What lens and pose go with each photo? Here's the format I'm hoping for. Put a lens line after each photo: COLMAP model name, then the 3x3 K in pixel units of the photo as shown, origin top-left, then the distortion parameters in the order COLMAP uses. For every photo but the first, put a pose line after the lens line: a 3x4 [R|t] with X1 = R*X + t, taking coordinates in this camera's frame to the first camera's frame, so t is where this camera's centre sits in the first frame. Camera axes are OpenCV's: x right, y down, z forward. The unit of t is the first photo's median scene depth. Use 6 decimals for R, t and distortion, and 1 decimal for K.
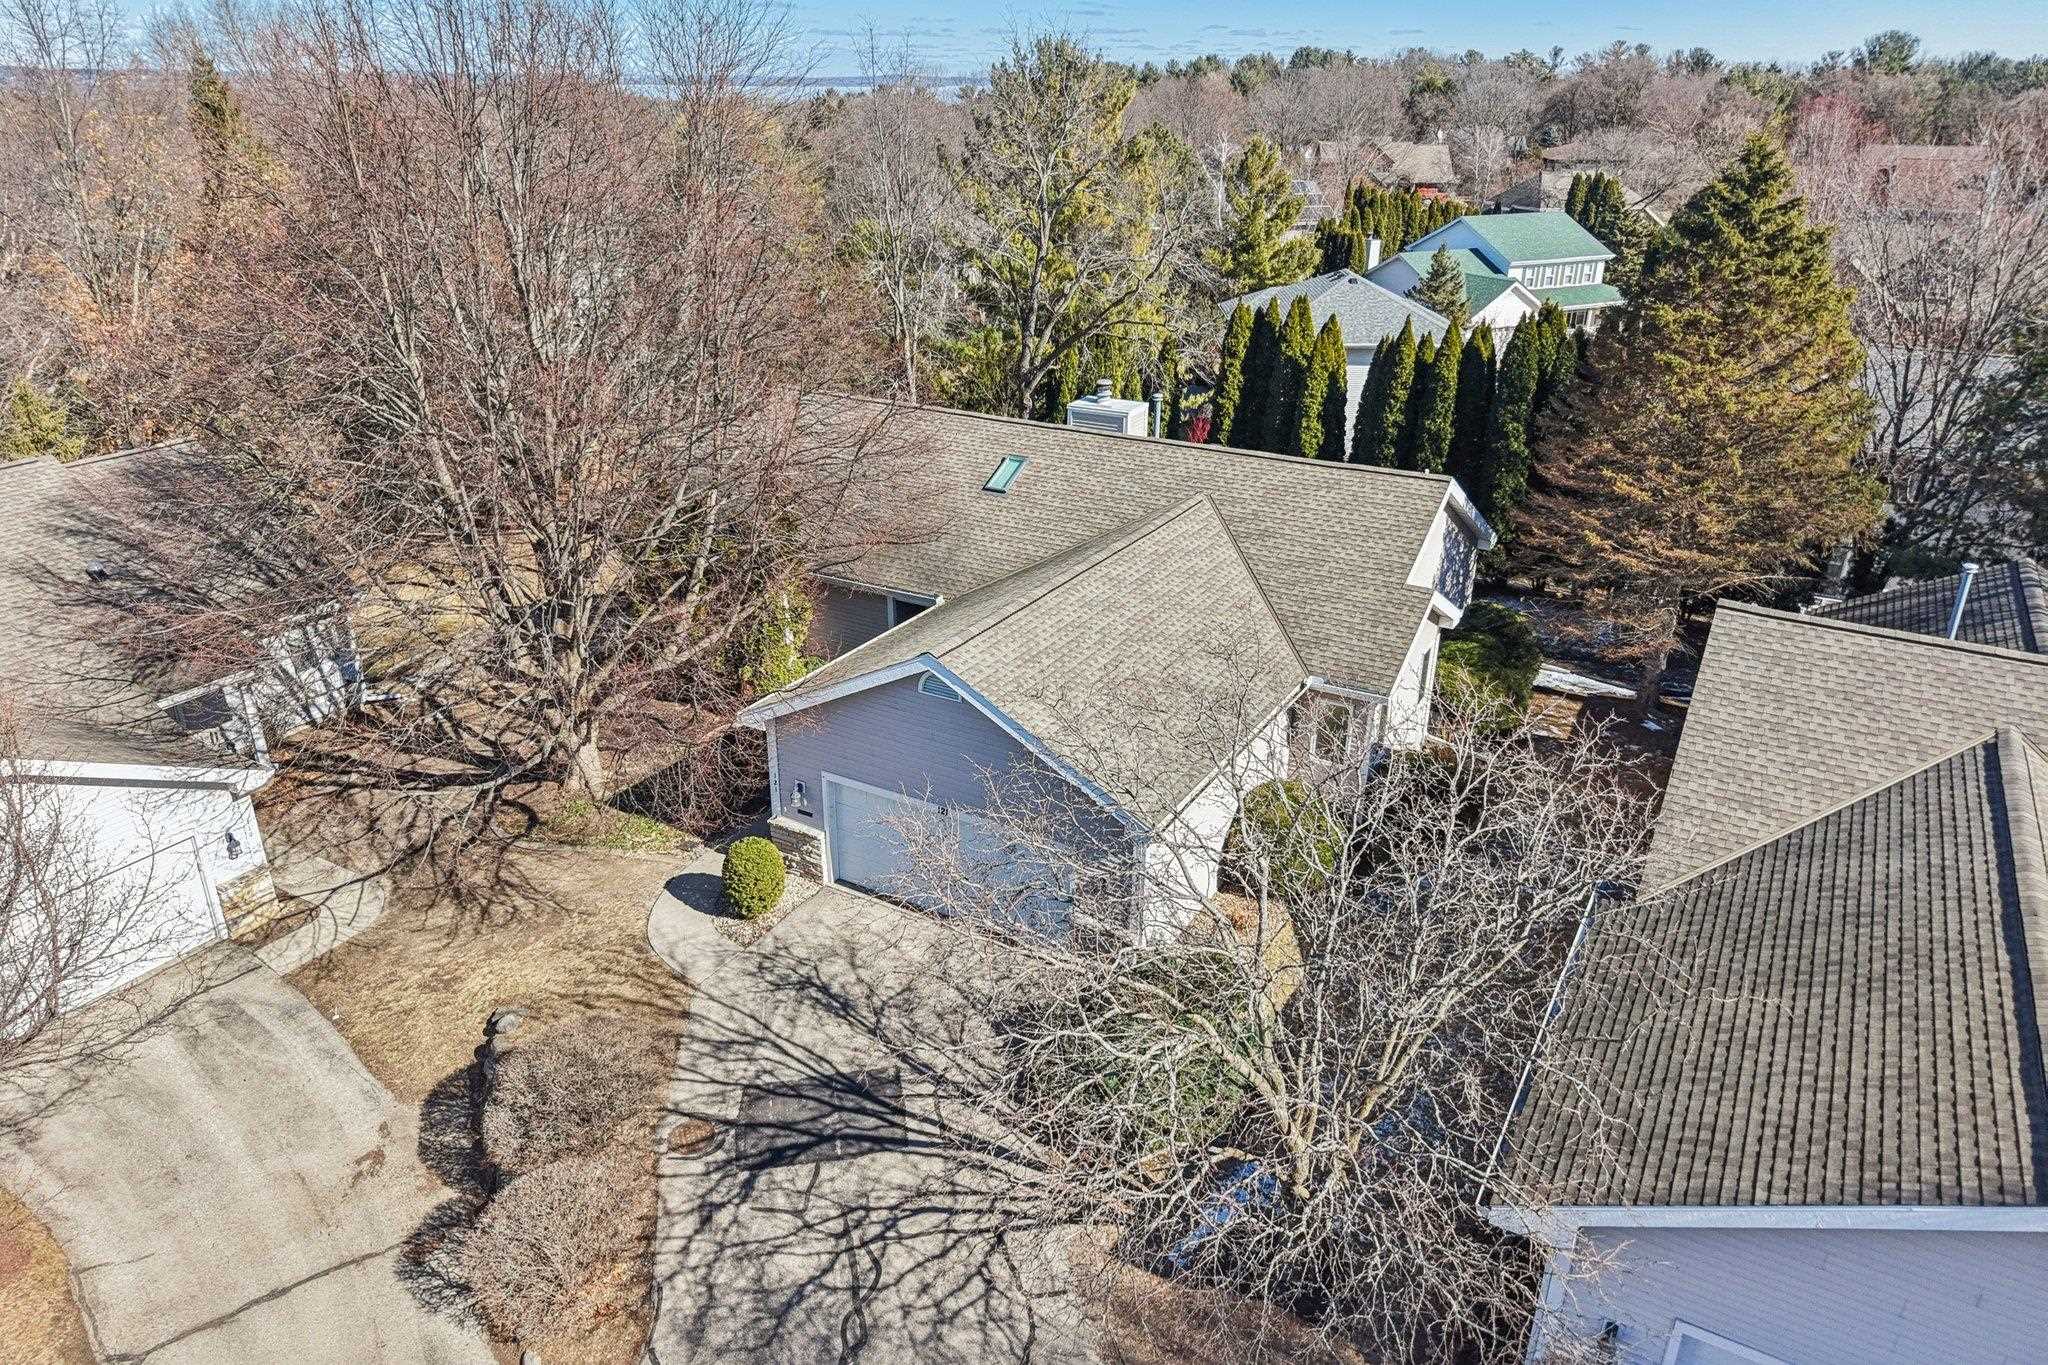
lens RADIAL K [[1389.3, 0, 1027.3], [0, 1389.3, 707.0], [0, 0, 1]] dist [0.029554, -0.029736]
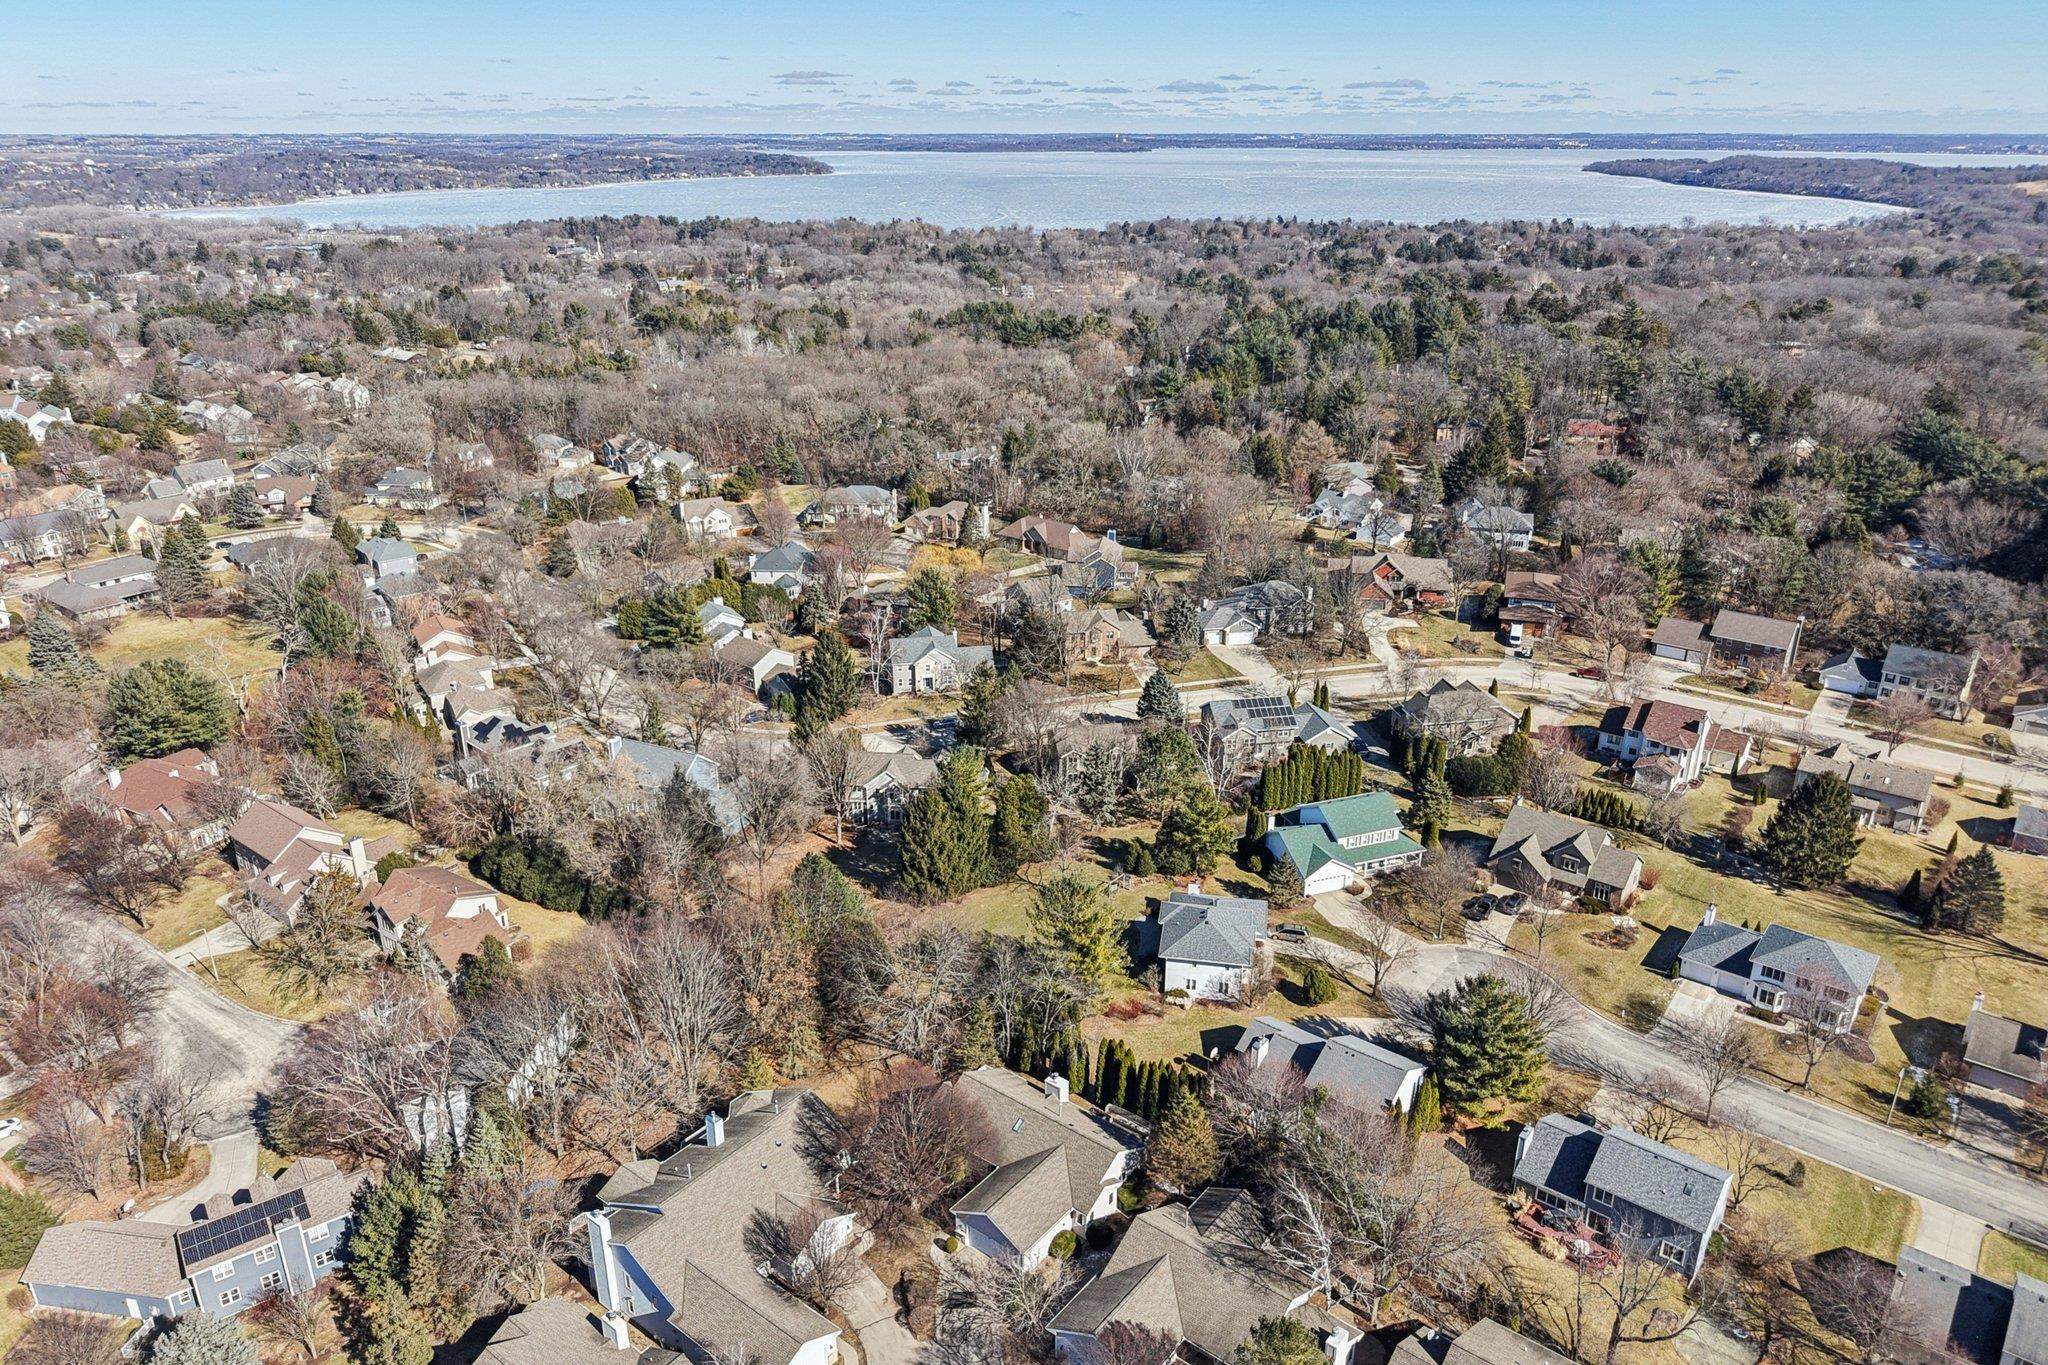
lens RADIAL K [[1369.6, 0, 1020.5], [0, 1369.6, 715.4], [0, 0, 1]] dist [0.012324, -0.016627]
pose [[0.989659, 0.037684, -0.138403, 0.648609], [-0.042143, 0.998678, -0.029433, -1.627914], [0.137111, 0.034961, 0.989939, -3.869435]]
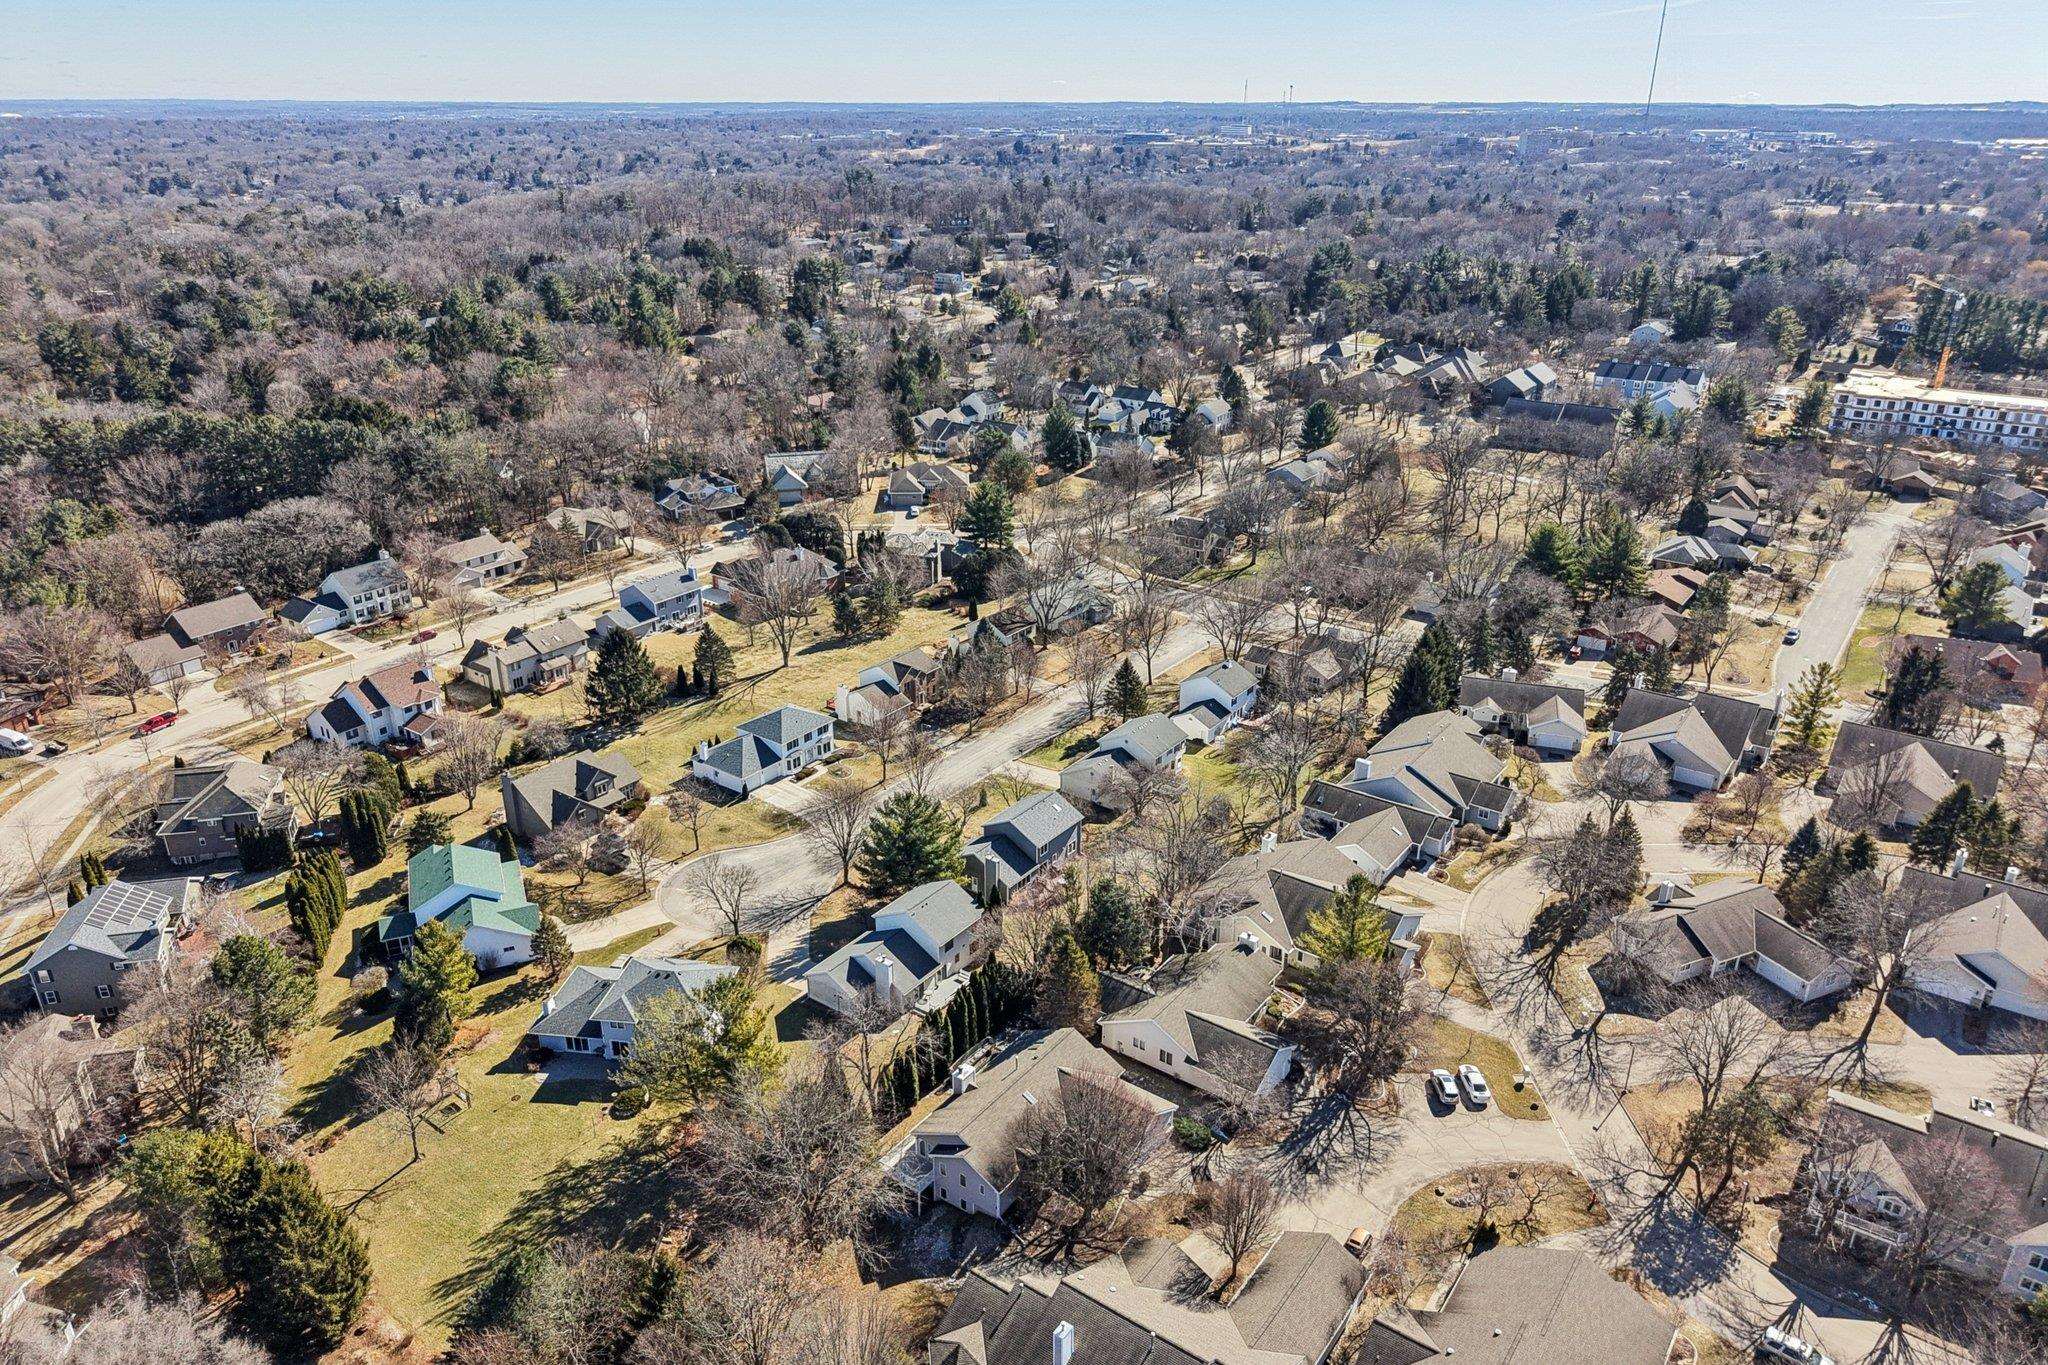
lens RADIAL K [[1332.0, 0, 1056.7], [0, 1332.0, 742.8], [0, 0, 1]] dist [0.001119, 0.000355]
pose [[0.087493, -0.447777, 0.889855, -3.861013], [0.415318, 0.828339, 0.375986, -3.176415], [-0.905459, 0.336676, 0.258444, -0.496028]]
